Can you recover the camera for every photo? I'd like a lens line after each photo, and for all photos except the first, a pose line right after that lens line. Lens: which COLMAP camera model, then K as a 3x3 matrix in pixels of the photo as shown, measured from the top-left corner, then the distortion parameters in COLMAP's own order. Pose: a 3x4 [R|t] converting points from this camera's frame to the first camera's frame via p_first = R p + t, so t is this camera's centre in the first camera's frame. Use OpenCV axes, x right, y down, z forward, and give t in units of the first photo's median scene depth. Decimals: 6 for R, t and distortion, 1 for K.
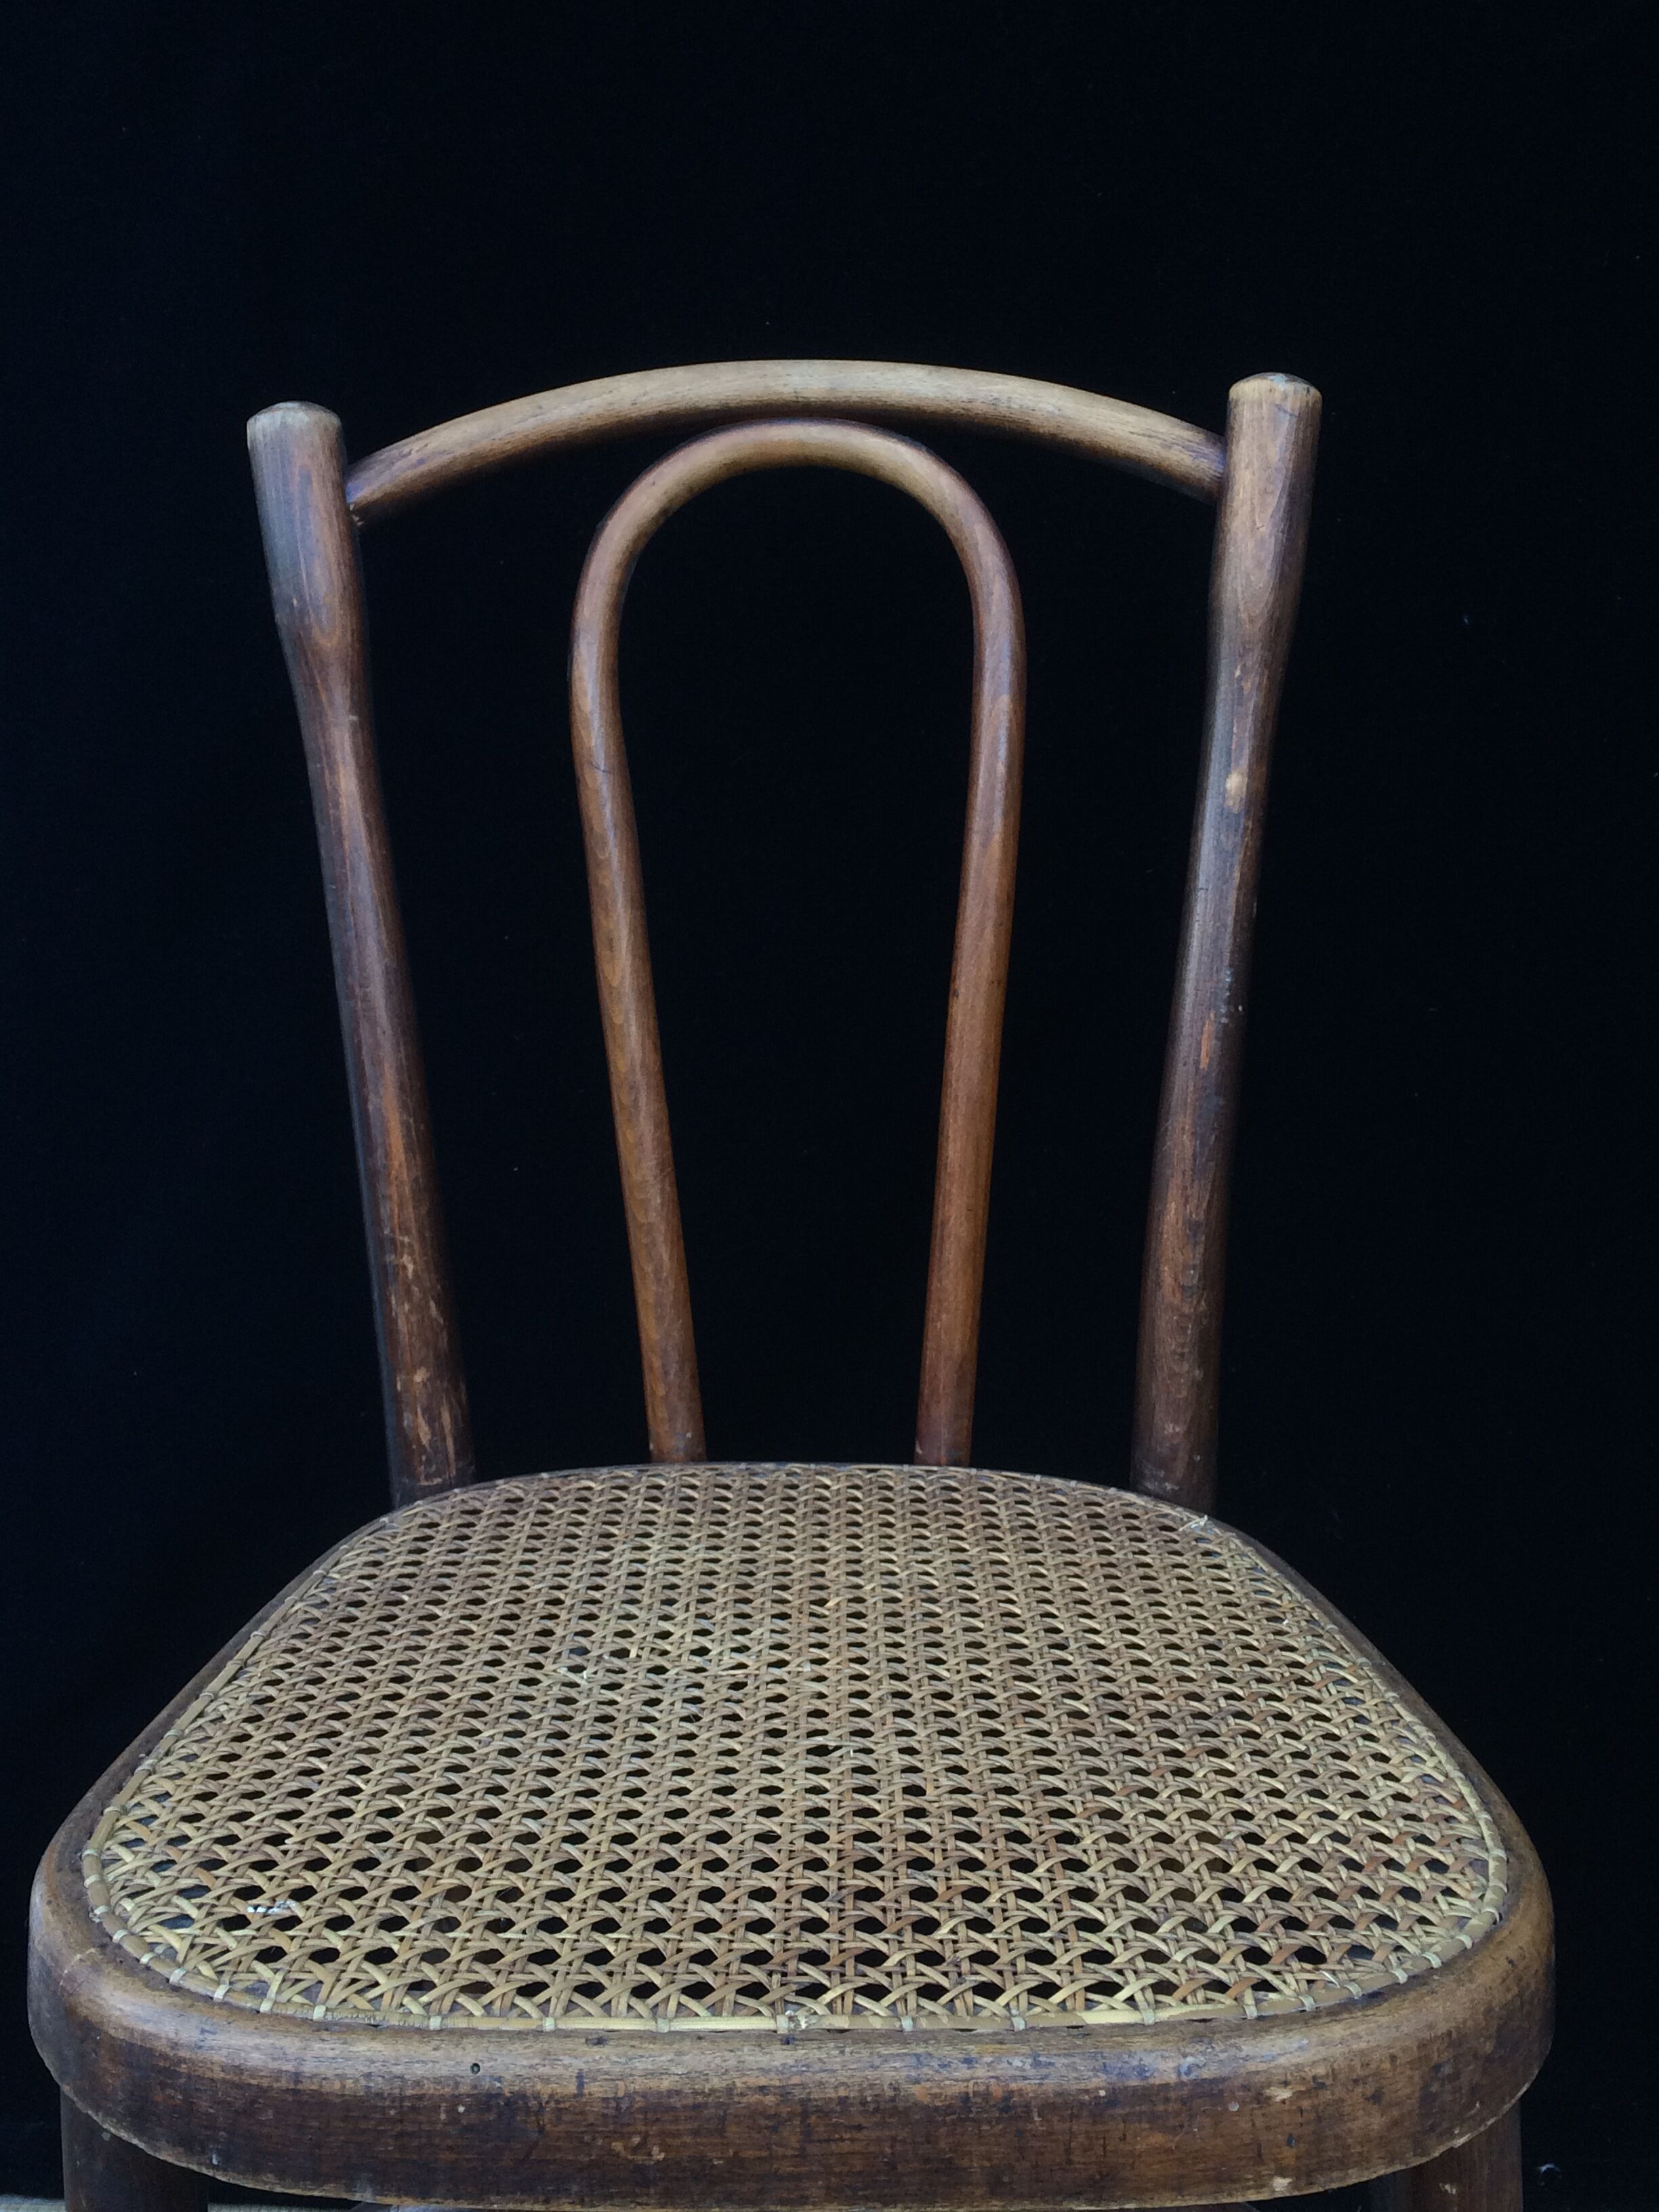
lens RADIAL K [[2353.9, 0, 833.3], [0, 2353.9, 1100.1], [0, 0, 1]] dist [0.058069, -0.017515]
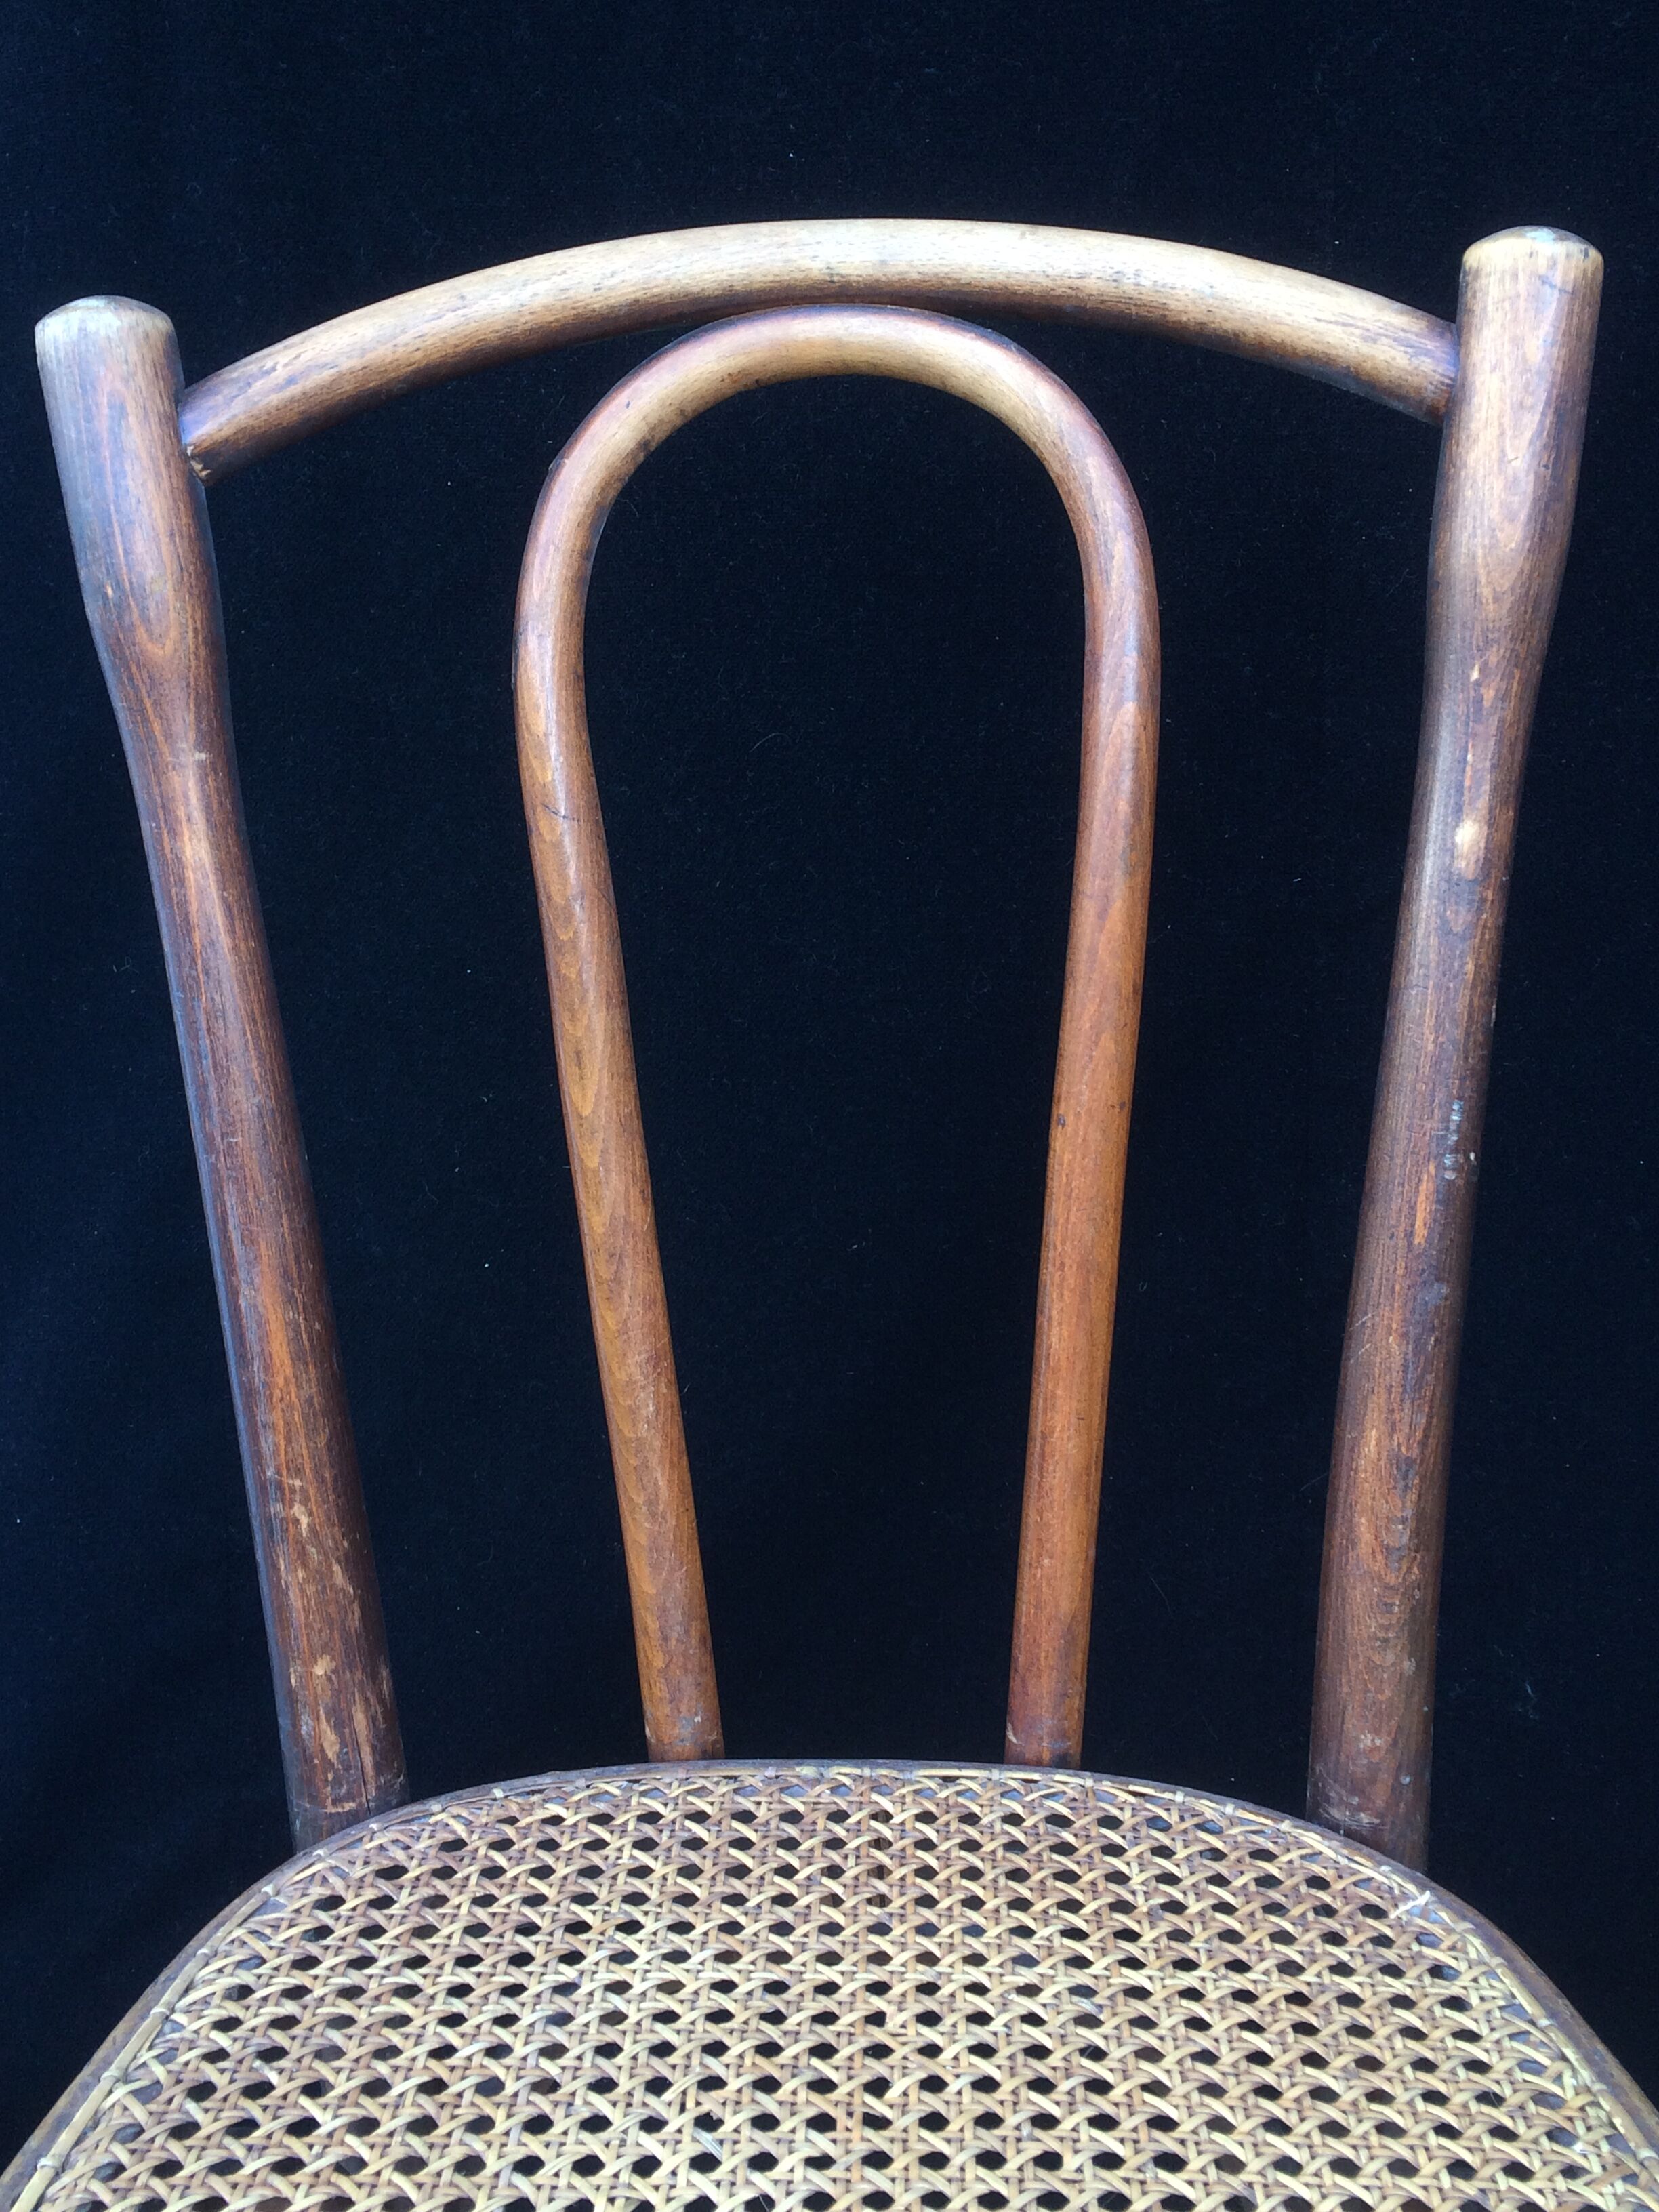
lens RADIAL K [[2339.4, 0, 829.5], [0, 2339.4, 1106.0], [0, 0, 1]] dist [0.083225, -0.112544]
pose [[0.999640, -0.008453, -0.025483, -0.000076], [0.010081, 0.997871, 0.064436, -0.101170], [0.024884, -0.064670, 0.997596, 0.301042]]
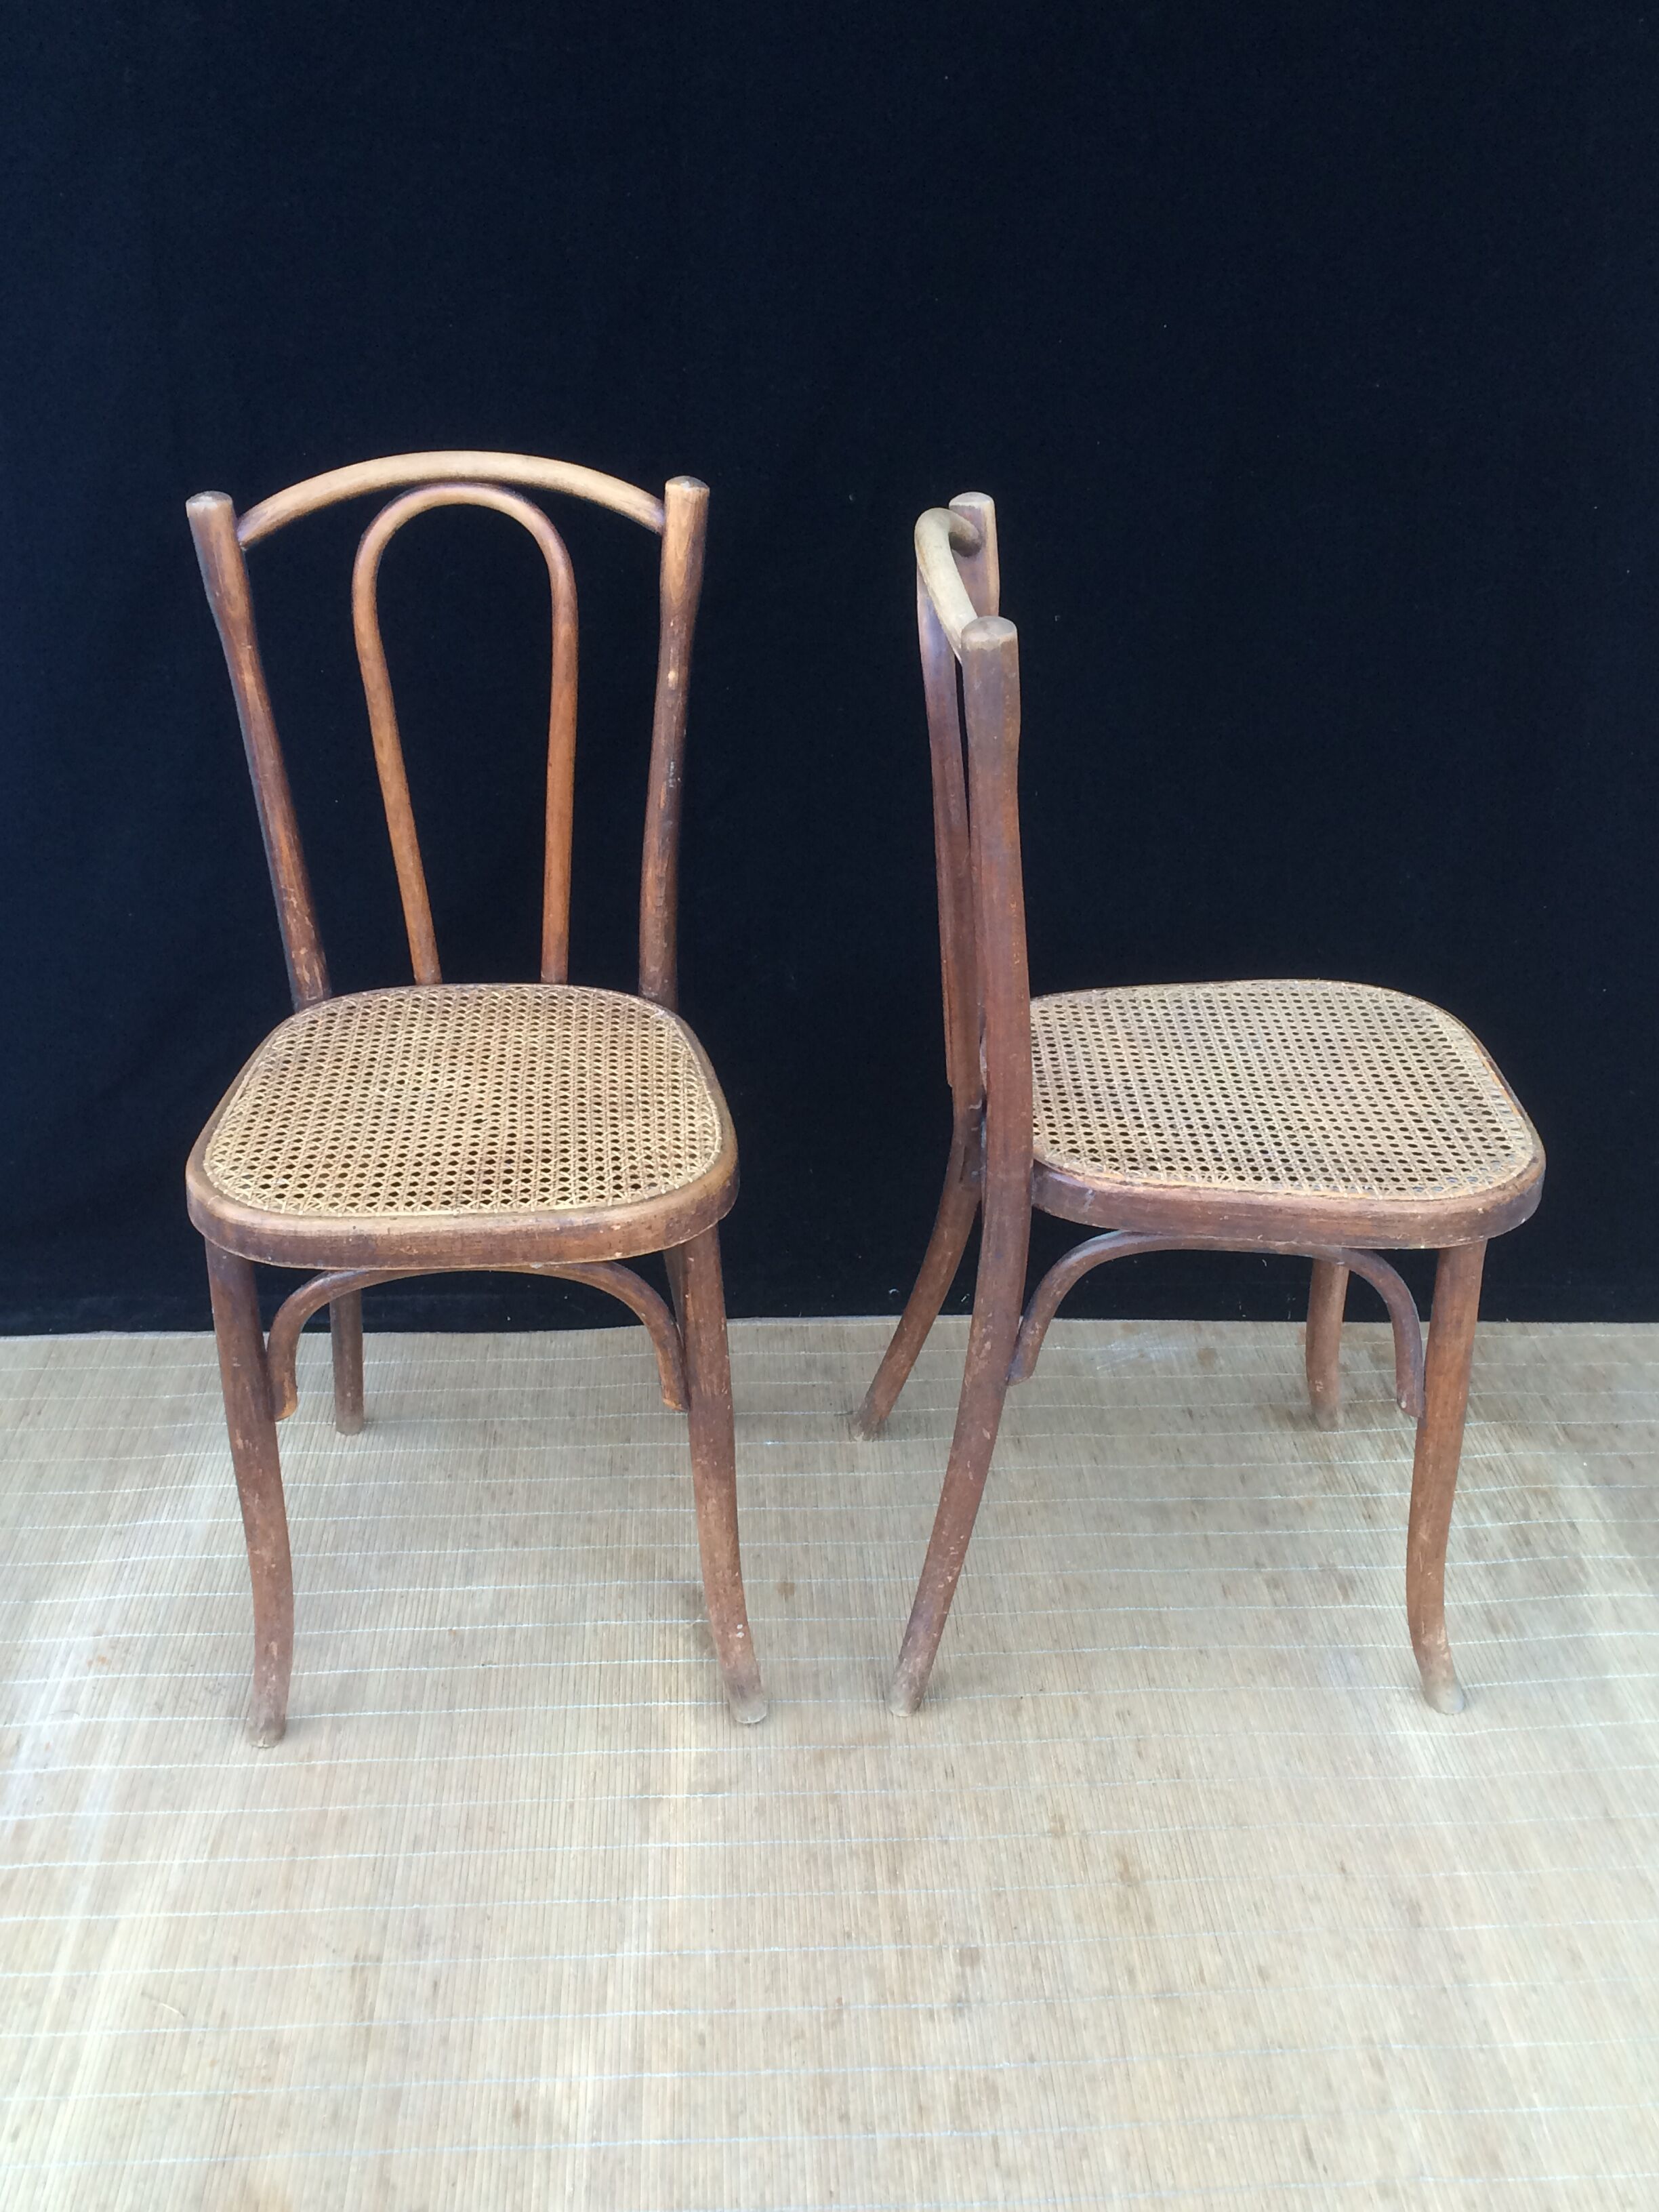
lens RADIAL K [[2353.9, 0, 833.3], [0, 2353.9, 1100.1], [0, 0, 1]] dist [0.058069, -0.017515]
pose [[0.997126, -0.024787, 0.071598, 0.152141], [0.003192, 0.957875, 0.287169, -0.376475], [-0.075700, -0.286115, 0.955200, -1.151964]]
